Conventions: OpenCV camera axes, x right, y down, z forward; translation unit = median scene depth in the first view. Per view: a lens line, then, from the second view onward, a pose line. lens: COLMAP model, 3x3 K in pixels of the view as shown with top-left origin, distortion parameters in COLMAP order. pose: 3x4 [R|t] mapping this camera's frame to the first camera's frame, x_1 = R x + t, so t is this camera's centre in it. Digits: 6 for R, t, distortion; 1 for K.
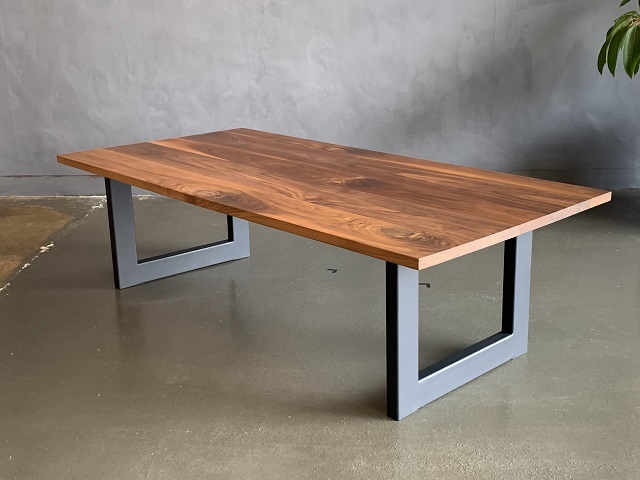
lens RADIAL K [[823.4, 0, 320.0], [0, 823.4, 240.0], [0, 0, 1]] dist [0.168320, -0.504343]
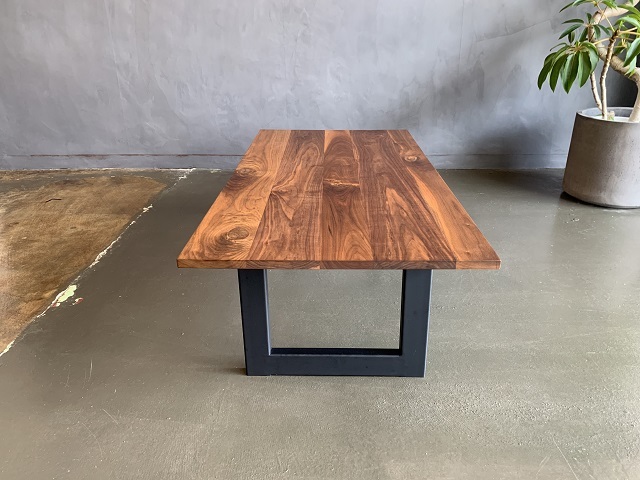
lens RADIAL K [[499.2, 0, 320.0], [0, 499.2, 240.0], [0, 0, 1]] dist [0.008189, -0.001788]
pose [[0.999936, 0.011252, -0.000750, -0.023780], [-0.011098, 0.993706, 0.111471, -0.031034], [0.002000, -0.111455, 0.993767, 0.114253]]
